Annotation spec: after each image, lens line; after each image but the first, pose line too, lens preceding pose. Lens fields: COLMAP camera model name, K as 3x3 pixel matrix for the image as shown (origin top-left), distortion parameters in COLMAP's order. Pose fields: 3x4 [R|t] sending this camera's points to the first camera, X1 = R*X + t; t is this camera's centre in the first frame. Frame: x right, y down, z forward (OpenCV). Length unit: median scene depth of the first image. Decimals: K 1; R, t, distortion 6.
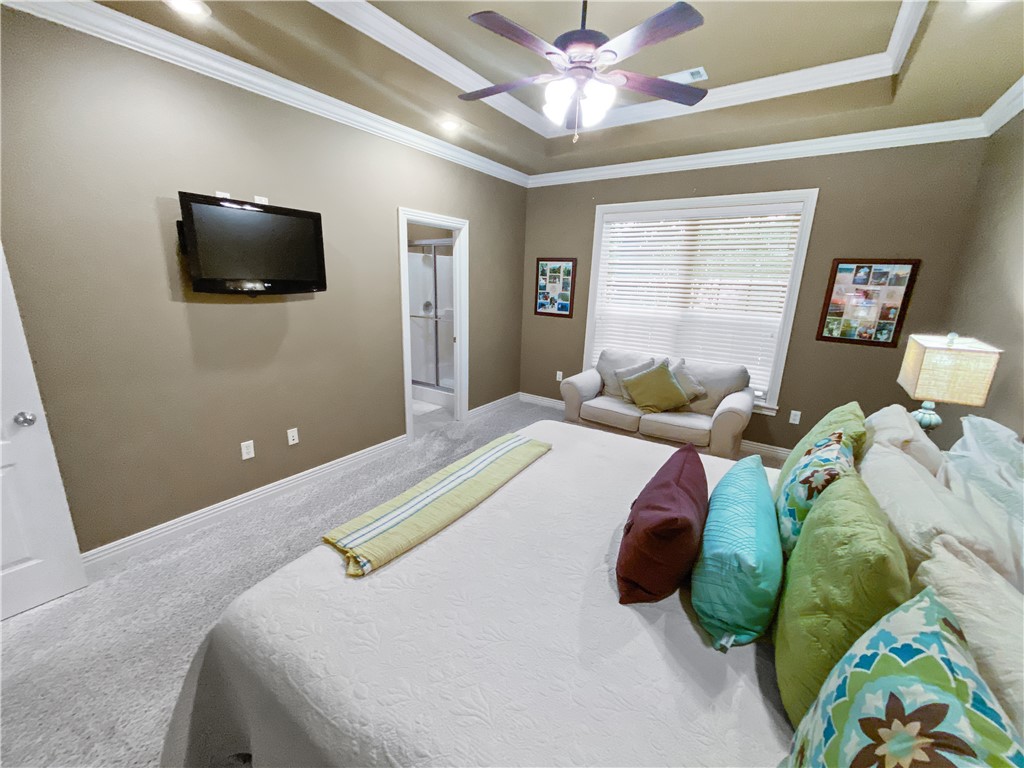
lens RADIAL K [[413.0, 0, 512.3], [0, 413.0, 384.3], [0, 0, 1]] dist [-0.011063, -0.000918]
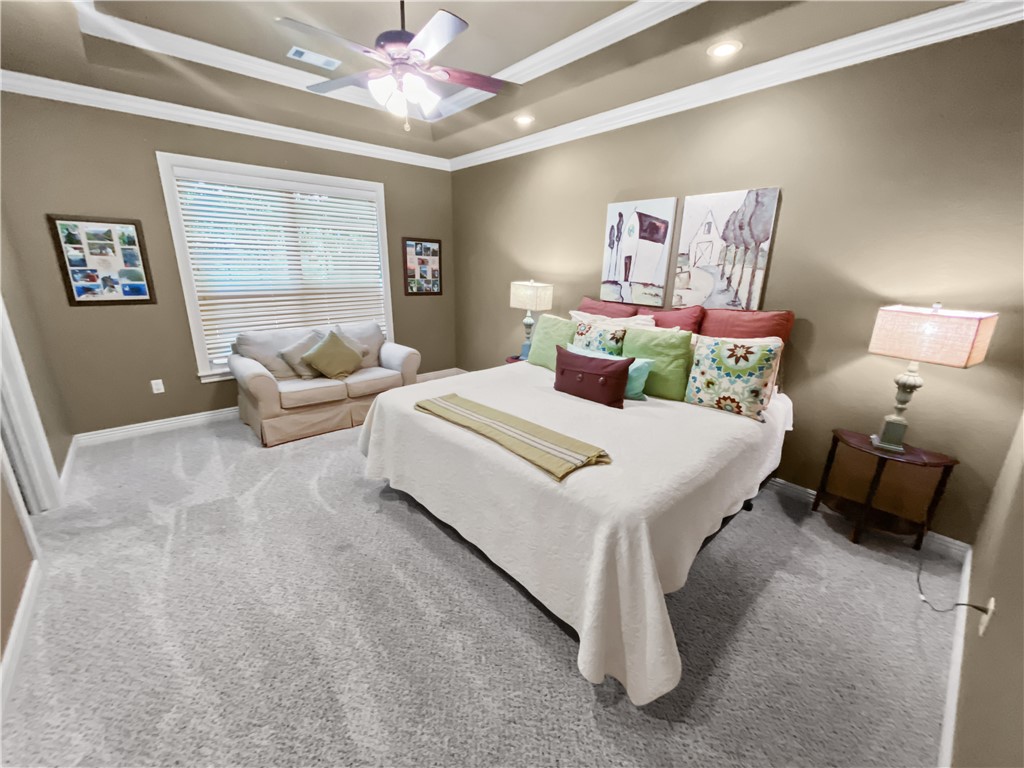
lens RADIAL K [[413.0, 0, 520.6], [0, 413.0, 380.6], [0, 0, 1]] dist [-0.011063, -0.000918]
pose [[0.219836, -0.285307, 0.932884, -0.566409], [0.224909, 0.945339, 0.236116, -0.074528], [-0.949257, 0.157907, 0.271988, 0.274576]]
